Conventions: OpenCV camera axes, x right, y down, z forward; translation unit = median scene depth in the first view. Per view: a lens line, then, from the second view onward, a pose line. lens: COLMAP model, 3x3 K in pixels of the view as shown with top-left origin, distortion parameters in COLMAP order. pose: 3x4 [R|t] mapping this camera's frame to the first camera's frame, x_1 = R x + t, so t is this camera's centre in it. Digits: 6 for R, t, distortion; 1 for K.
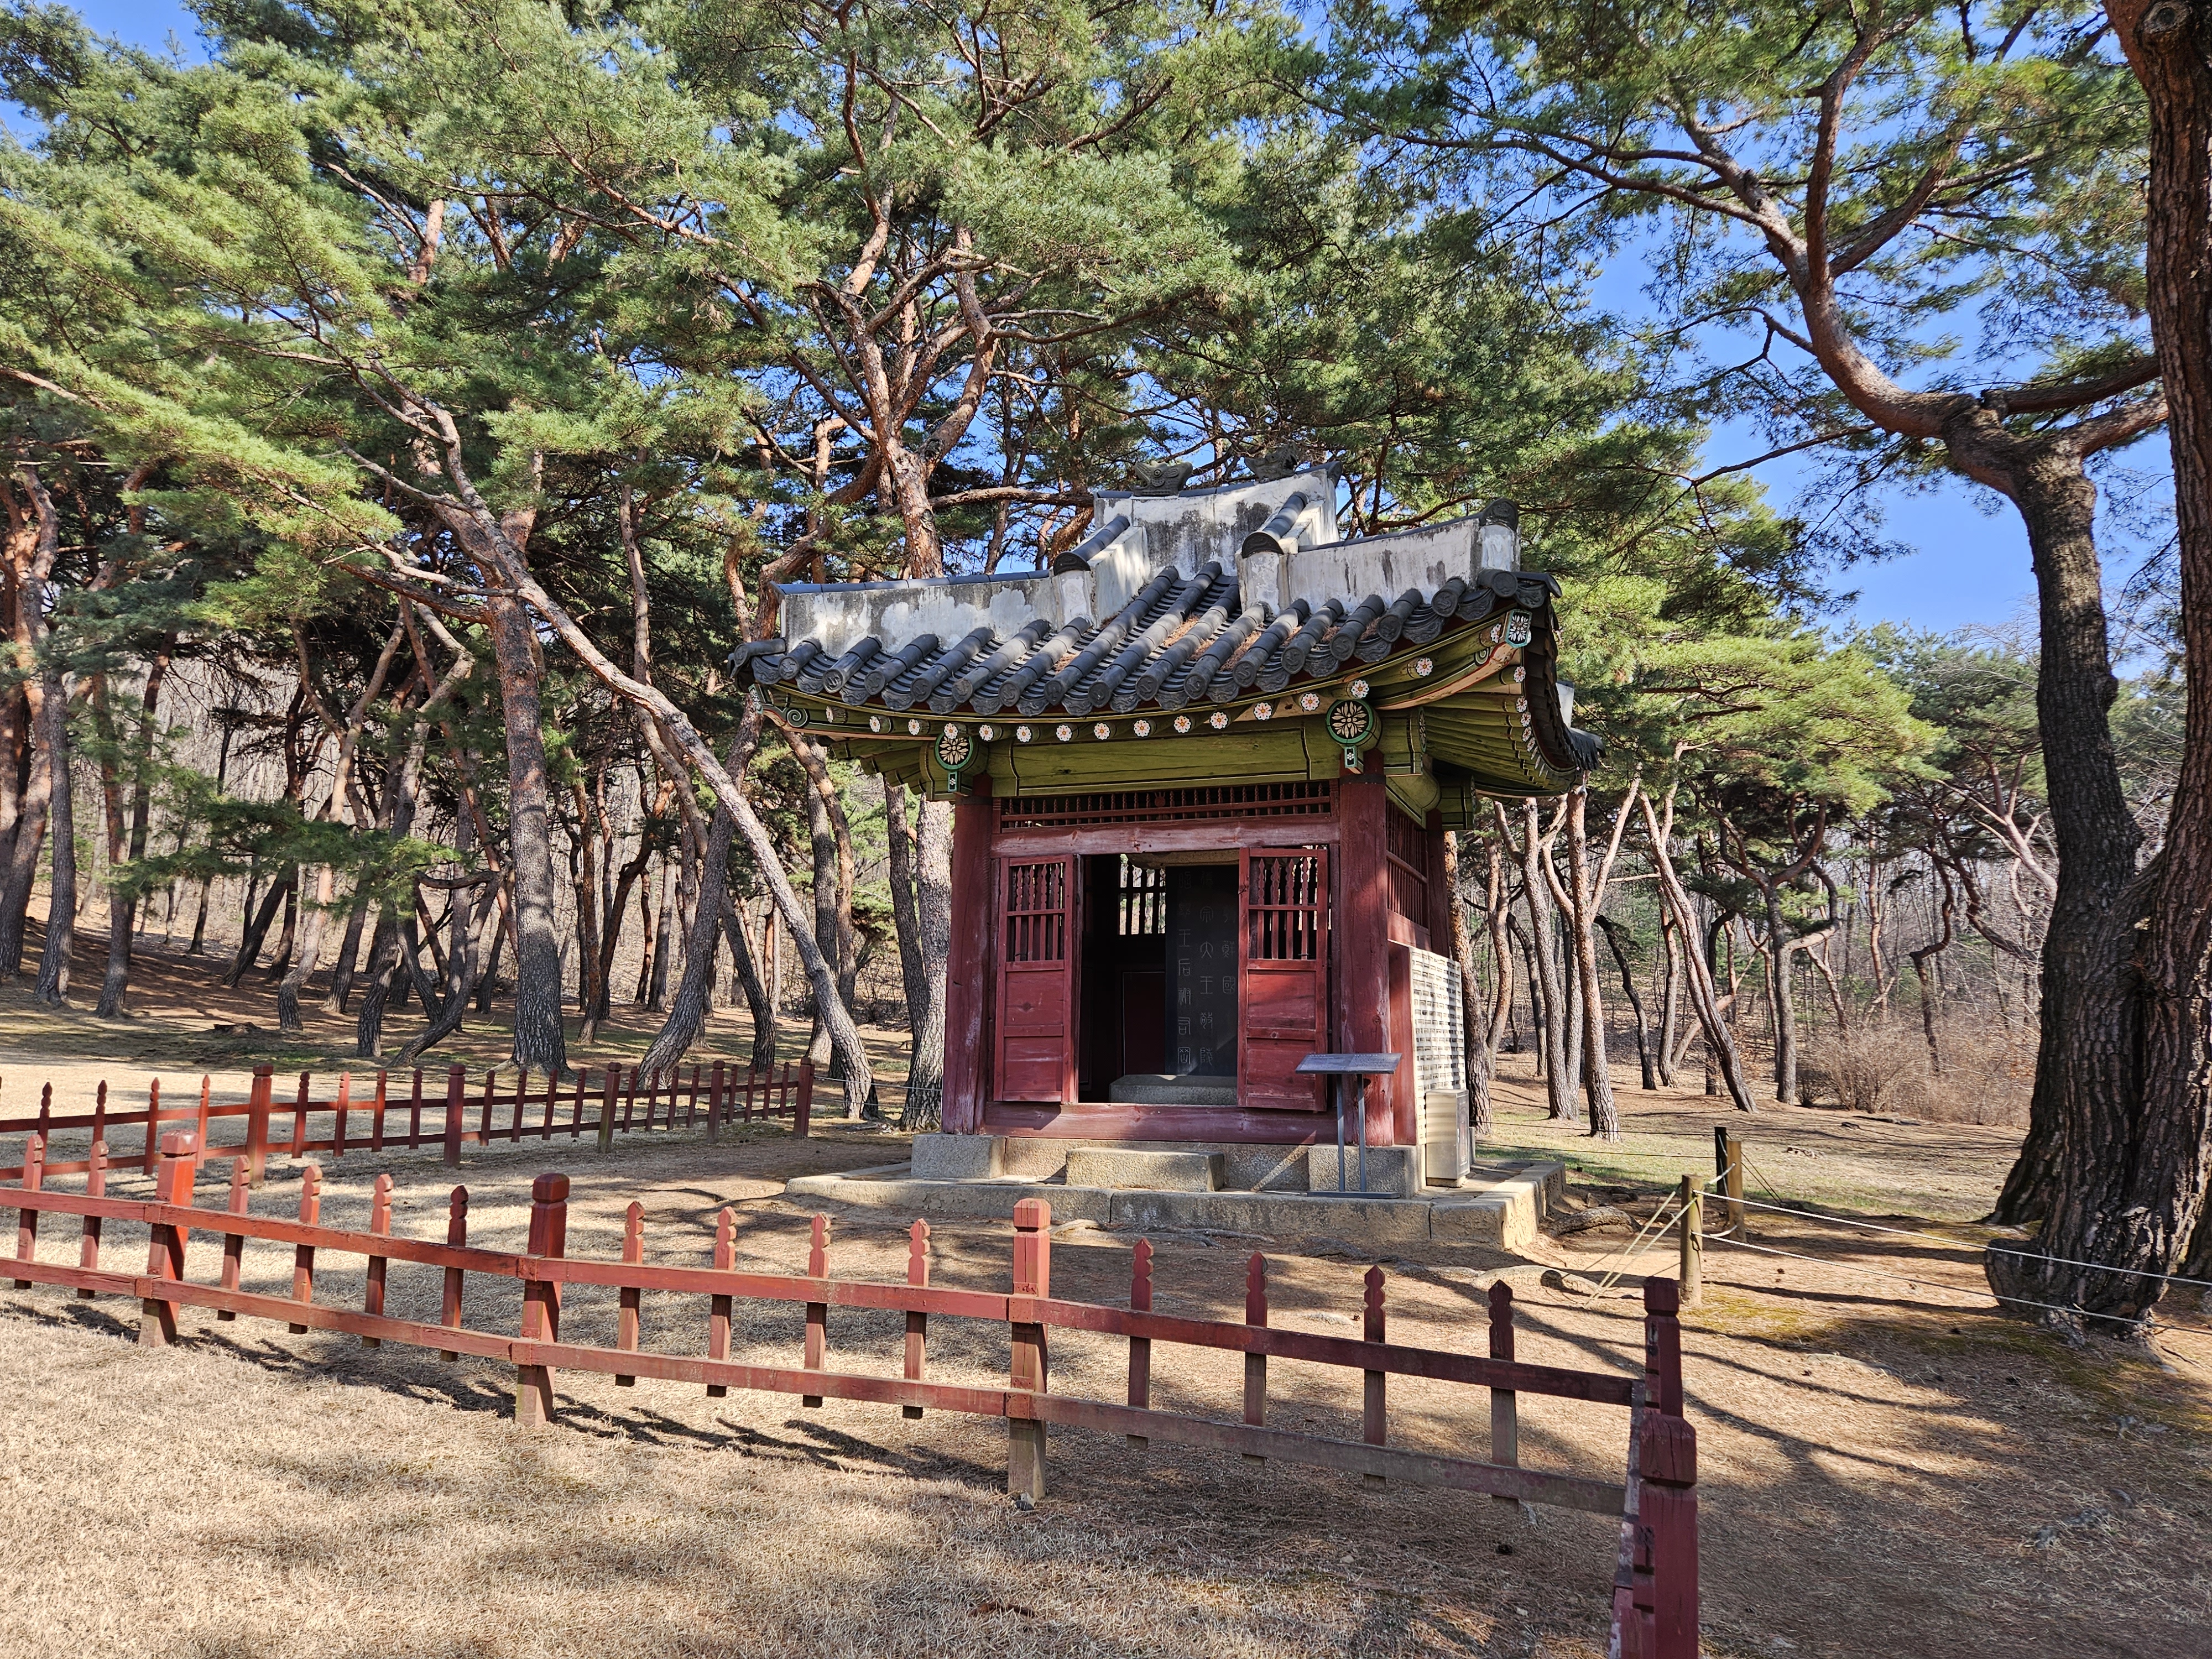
lens RADIAL K [[1519.6, 0, 1106.0], [0, 1519.6, 829.5], [0, 0, 1]] dist [0.008970, 0.001863]
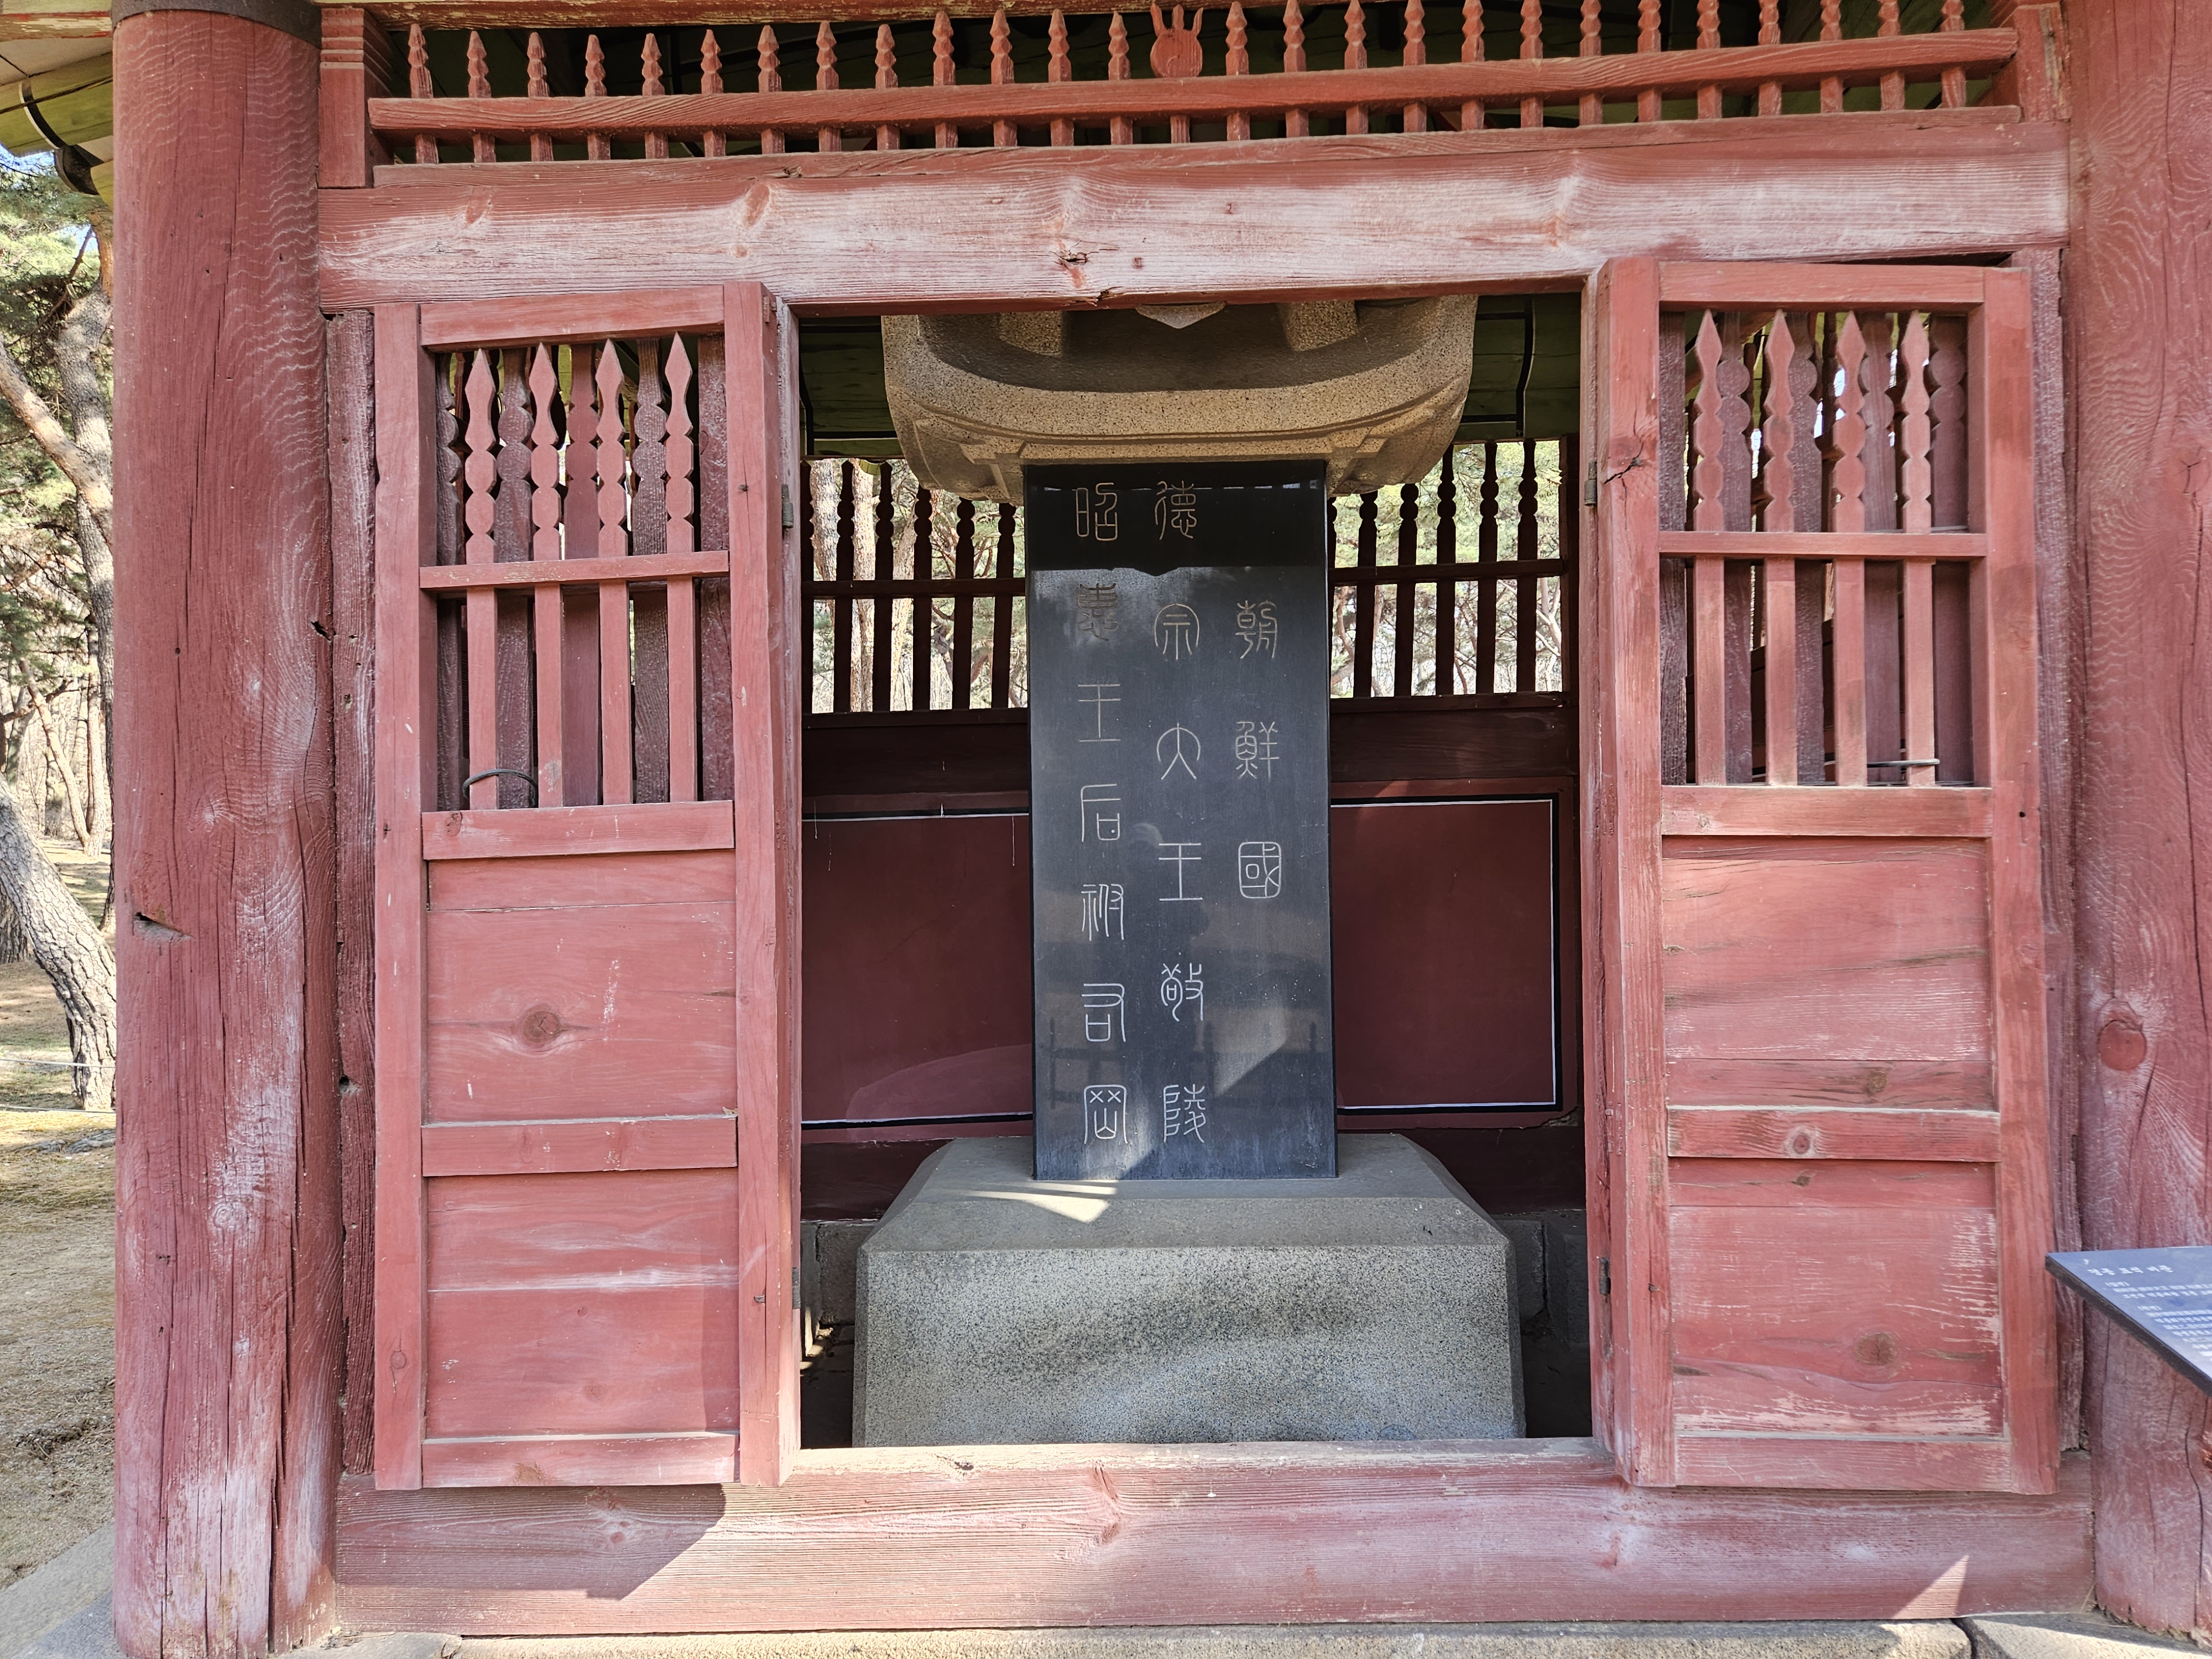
lens RADIAL K [[1519.6, 0, 1106.0], [0, 1519.6, 829.5], [0, 0, 1]] dist [0.008970, 0.001863]
pose [[0.936037, -0.021589, 0.351238, -0.051734], [-0.018831, 0.993613, 0.111257, 0.064895], [-0.351397, -0.110755, 0.929652, 0.780365]]
